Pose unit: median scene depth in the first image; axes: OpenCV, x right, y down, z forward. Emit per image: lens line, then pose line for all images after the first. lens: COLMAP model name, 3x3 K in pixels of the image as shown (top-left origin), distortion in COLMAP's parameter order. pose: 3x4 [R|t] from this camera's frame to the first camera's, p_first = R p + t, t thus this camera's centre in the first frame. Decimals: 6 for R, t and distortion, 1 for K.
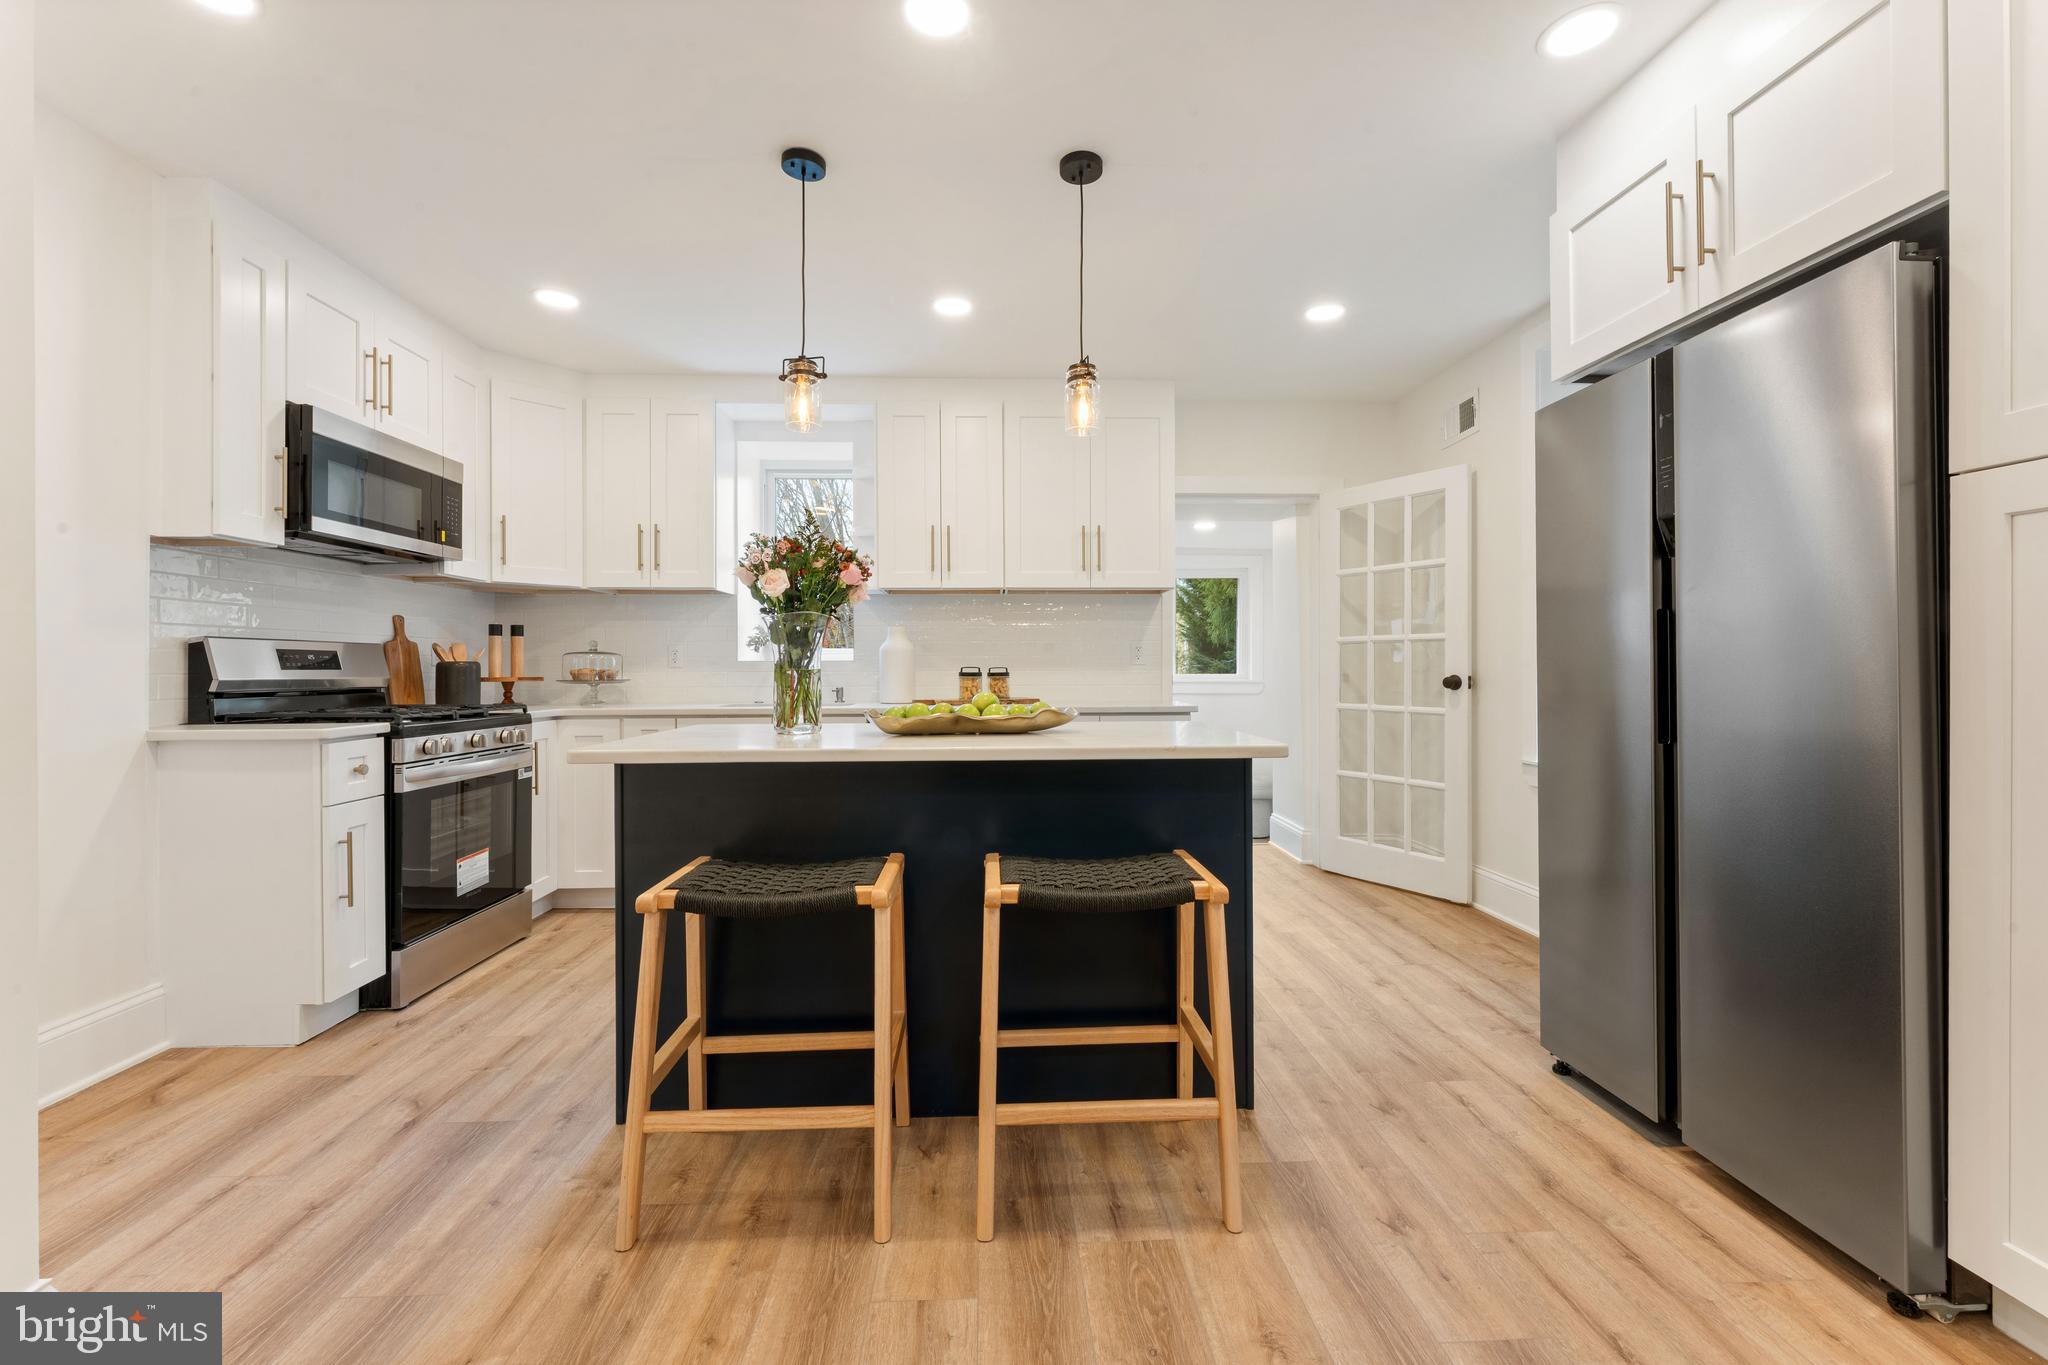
lens RADIAL K [[836.8, 0, 1025.3], [0, 836.8, 668.3], [0, 0, 1]] dist [-0.002115, -0.000339]
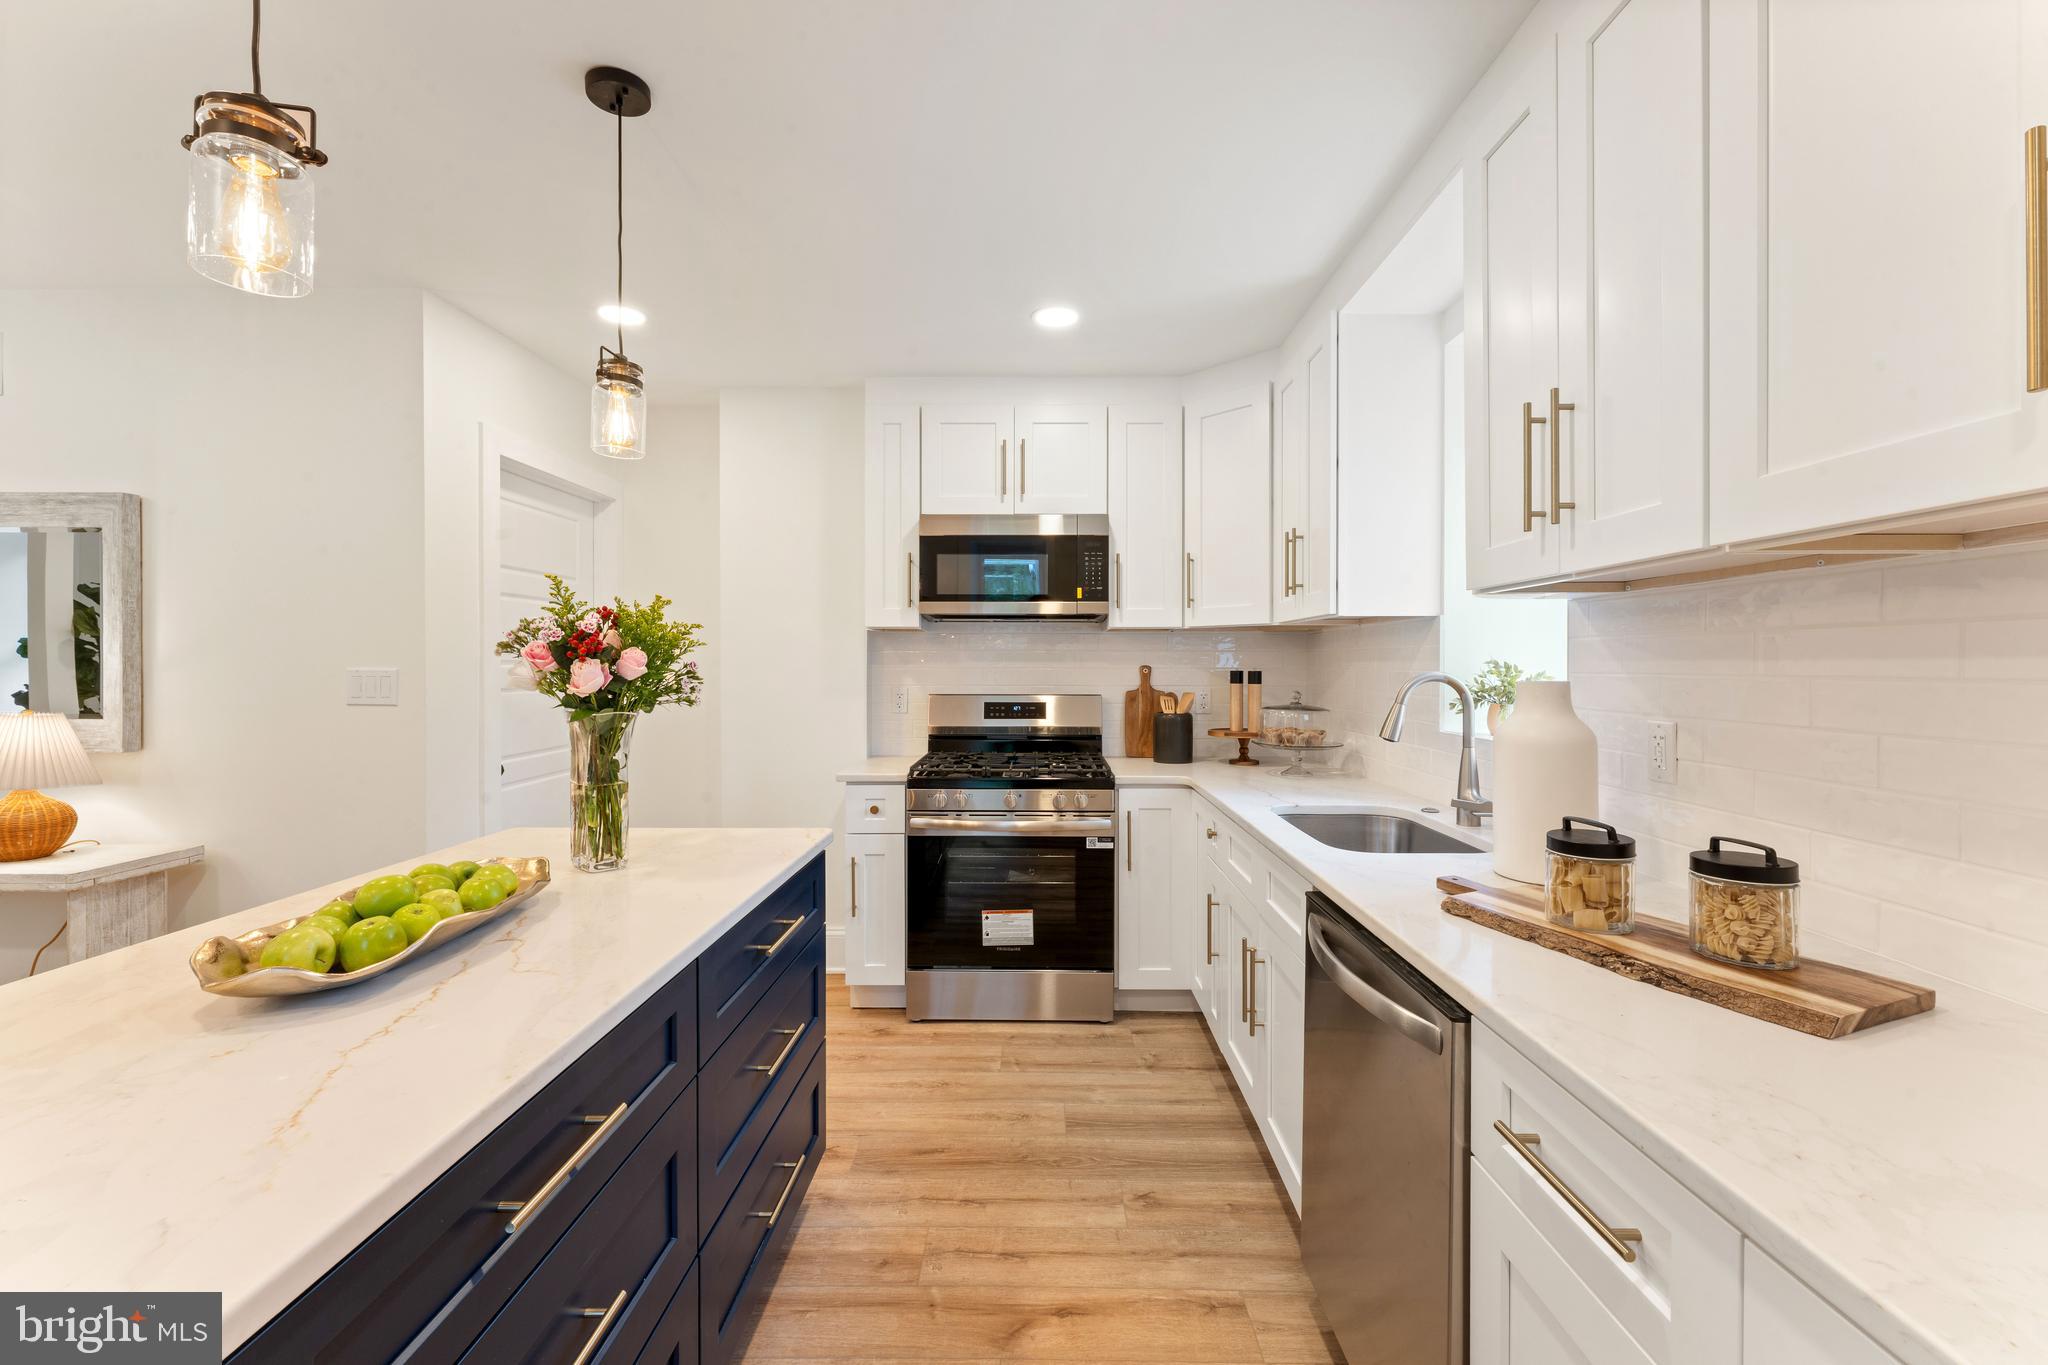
lens RADIAL K [[827.9, 0, 1027.5], [0, 827.9, 670.1], [0, 0, 1]] dist [-0.001795, -0.000203]
pose [[-0.055799, 0.011065, -0.998381, 0.307138], [-0.000670, 0.999938, 0.011120, -0.073856], [0.998442, 0.001289, -0.055789, 0.972179]]
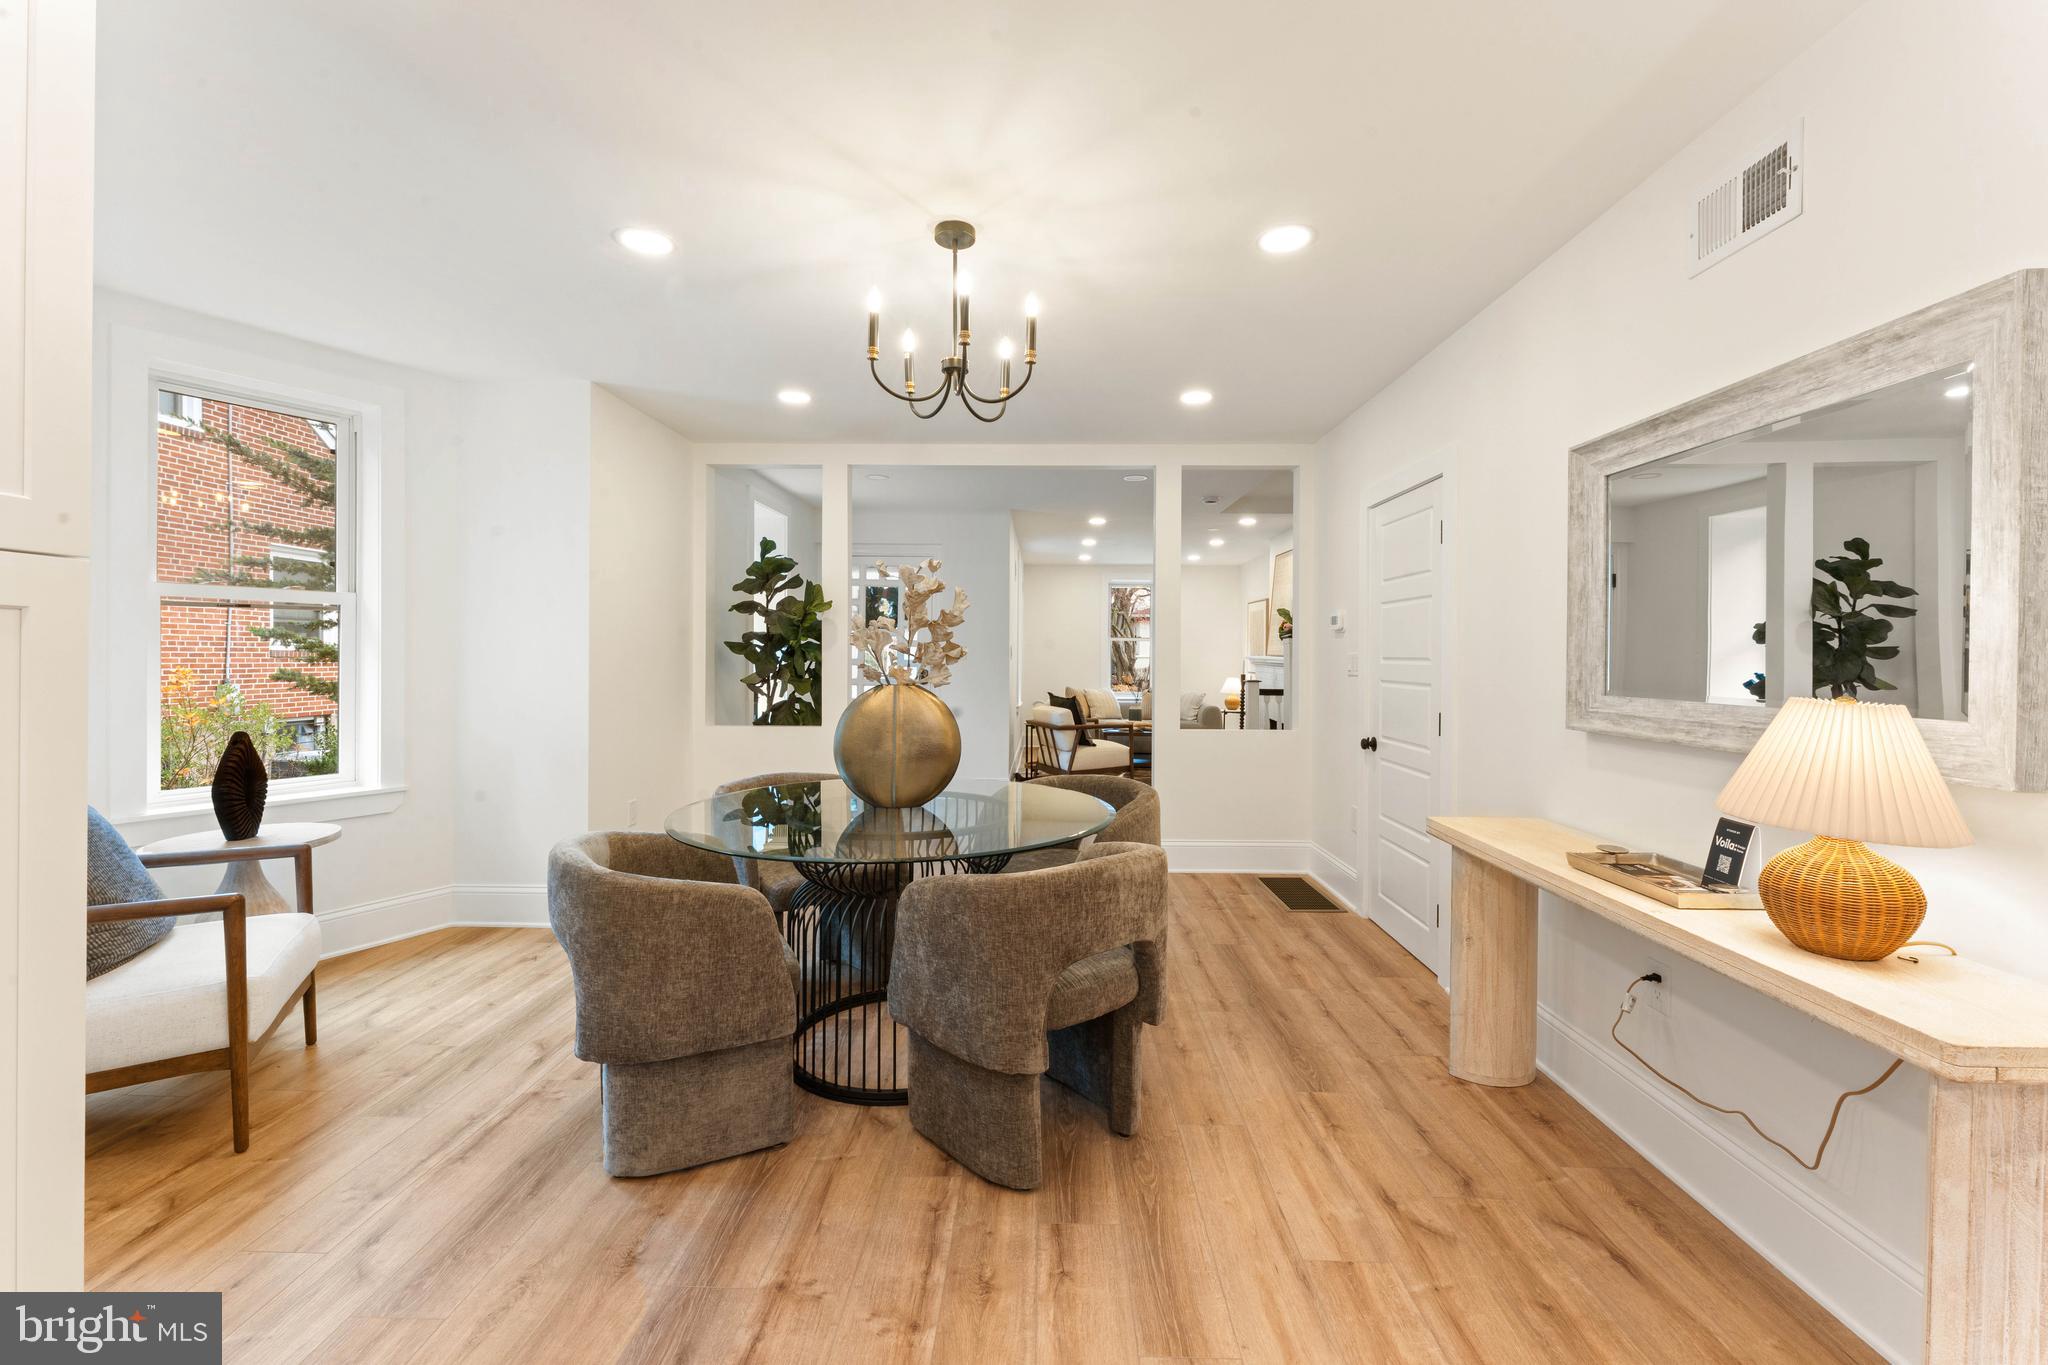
lens RADIAL K [[831.2, 0, 1029.2], [0, 831.2, 660.4], [0, 0, 1]] dist [-0.000628, -0.000300]
pose [[-0.997576, -0.002440, 0.069548, 0.020996], [-0.002223, 0.999992, 0.003203, -0.049568], [-0.069556, 0.003040, -0.997573, 0.509545]]
